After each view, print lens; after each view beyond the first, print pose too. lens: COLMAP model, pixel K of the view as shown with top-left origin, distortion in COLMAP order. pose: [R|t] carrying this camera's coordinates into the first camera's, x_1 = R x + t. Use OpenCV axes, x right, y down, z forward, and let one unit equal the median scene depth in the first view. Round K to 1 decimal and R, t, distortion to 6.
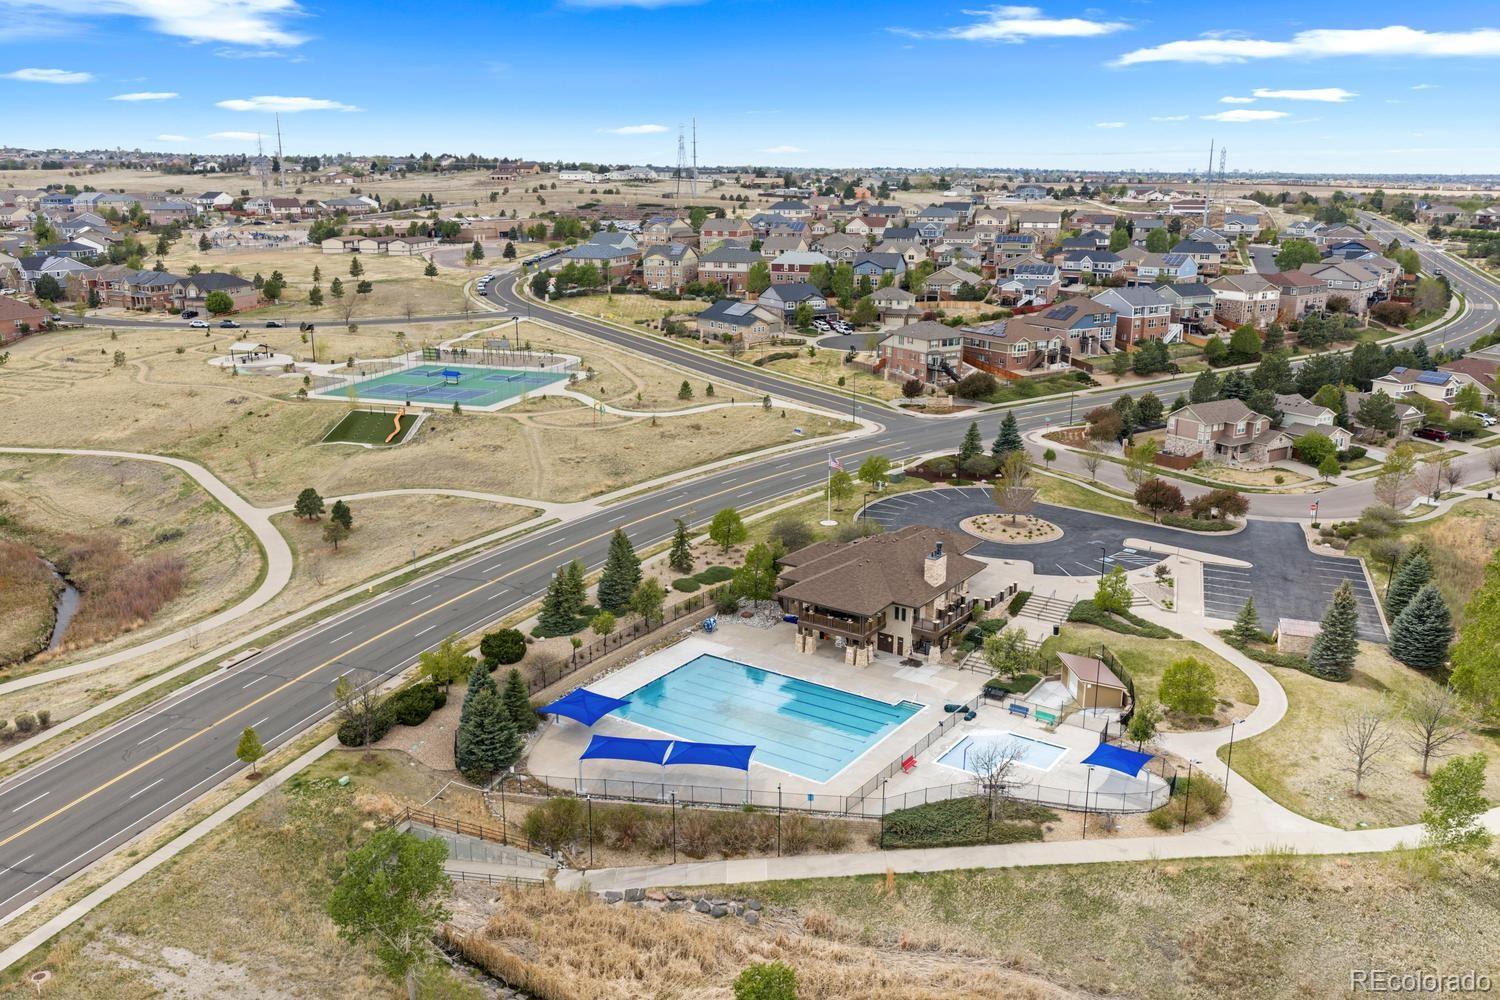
lens RADIAL K [[1241.4, 0, 750.0], [0, 1241.4, 500.0], [0, 0, 1]] dist [0.018043, -0.040567]
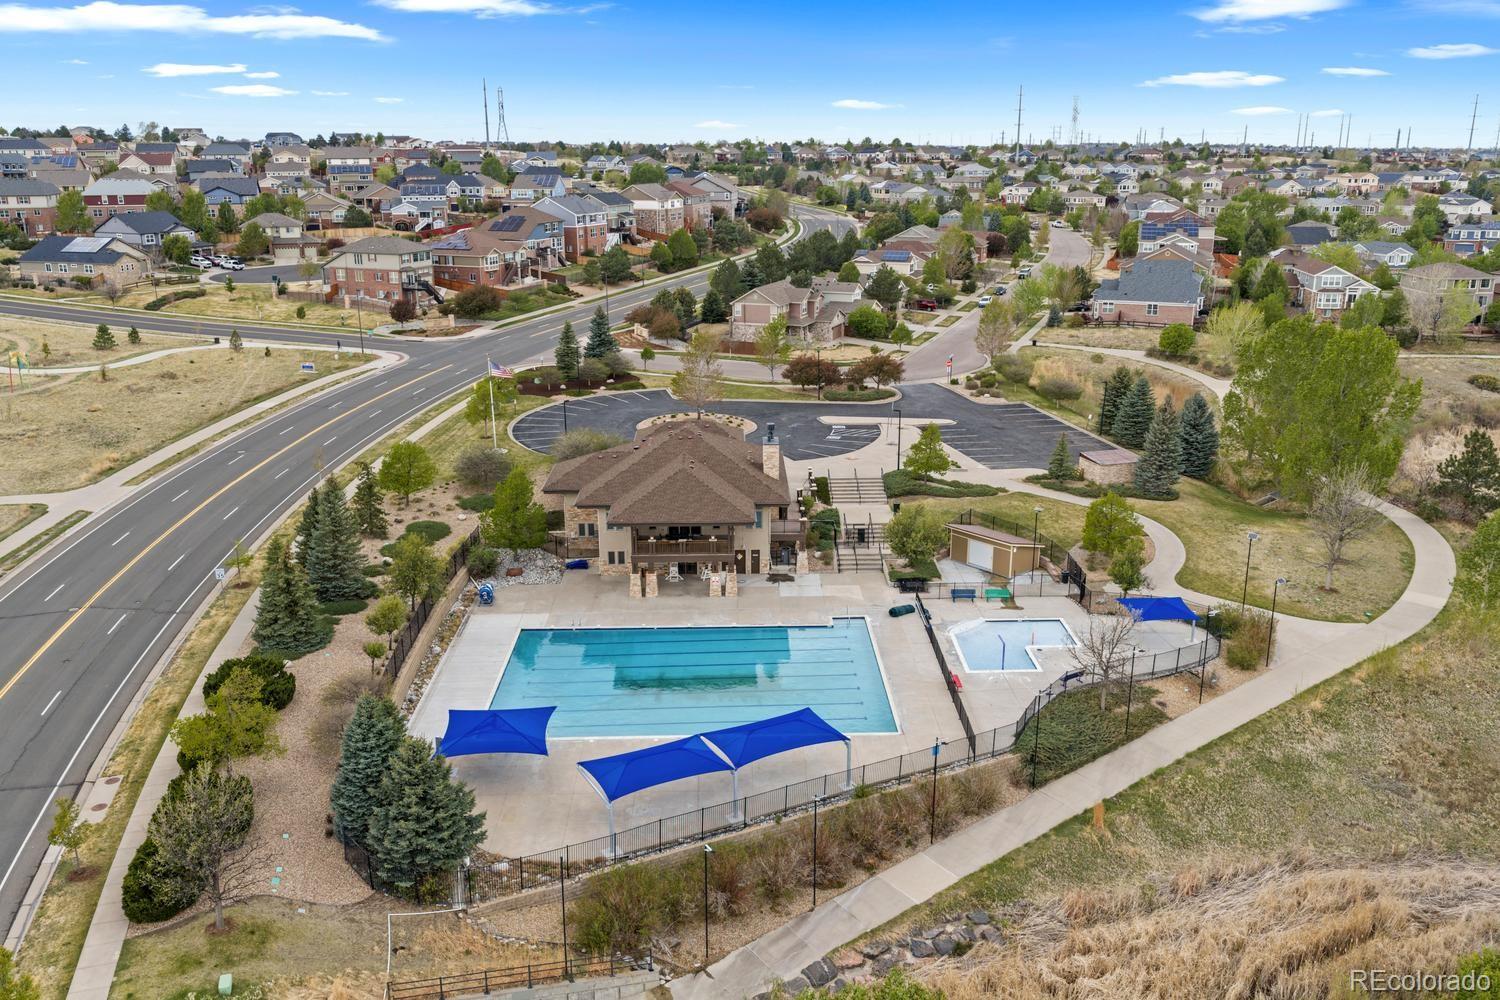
lens RADIAL K [[1241.4, 0, 750.0], [0, 1241.4, 500.0], [0, 0, 1]] dist [0.018043, -0.040567]
pose [[0.808139, -0.167136, 0.564781, -0.159649], [0.157040, 0.985325, 0.066882, 0.013937], [-0.567671, 0.034643, 0.822526, 0.184497]]
